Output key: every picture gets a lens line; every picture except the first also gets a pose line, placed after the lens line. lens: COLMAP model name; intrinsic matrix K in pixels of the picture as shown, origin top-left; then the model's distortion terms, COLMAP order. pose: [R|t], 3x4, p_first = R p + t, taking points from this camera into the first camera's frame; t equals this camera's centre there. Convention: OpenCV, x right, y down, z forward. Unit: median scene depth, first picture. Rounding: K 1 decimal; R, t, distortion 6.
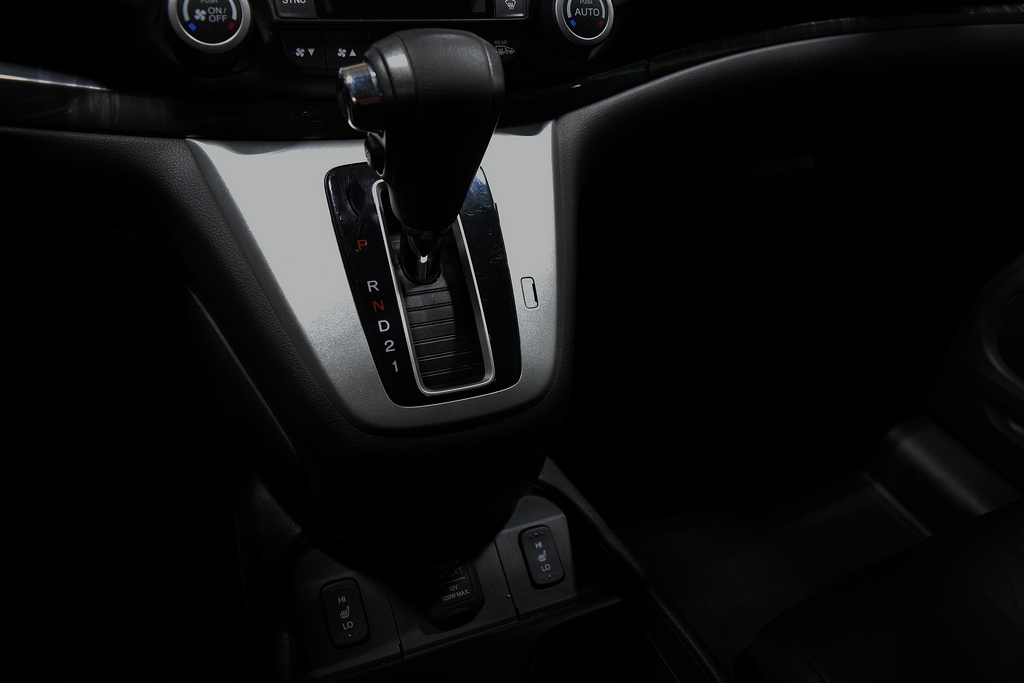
lens RADIAL K [[801.7, 0, 522.5], [0, 801.7, 339.1], [0, 0, 1]] dist [-0.098261, 0.024694]
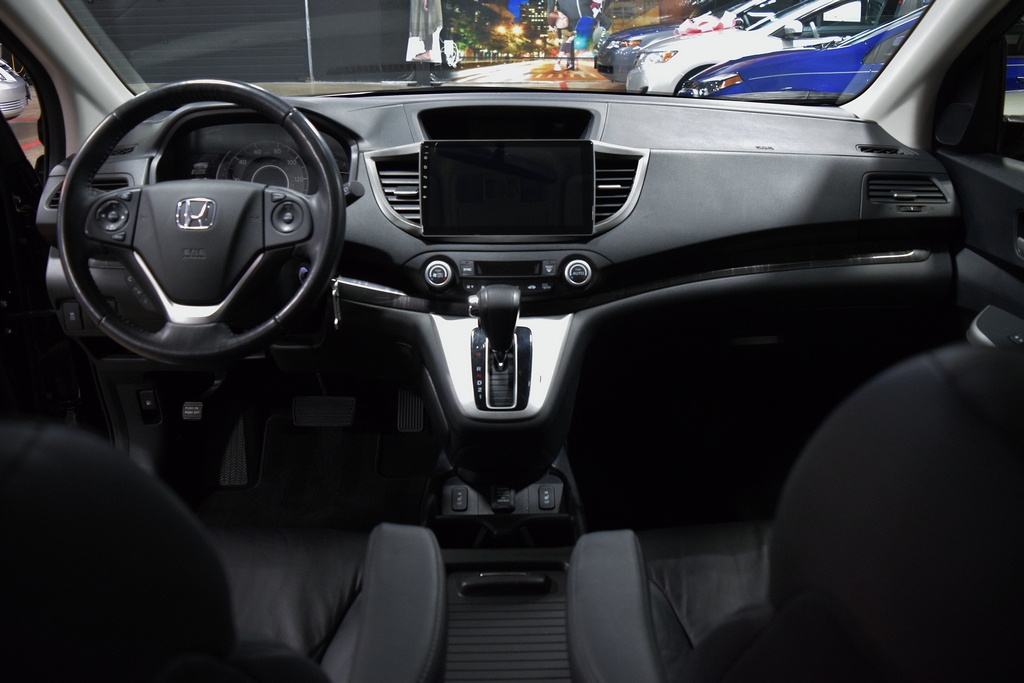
lens RADIAL K [[801.7, 0, 509.2], [0, 801.7, 339.6], [0, 0, 1]] dist [-0.098261, 0.024694]
pose [[0.914566, 0.067822, -0.398709, 1.012482], [-0.143368, 0.976187, -0.162805, 0.272182], [0.378173, 0.206058, 0.902511, -1.513202]]
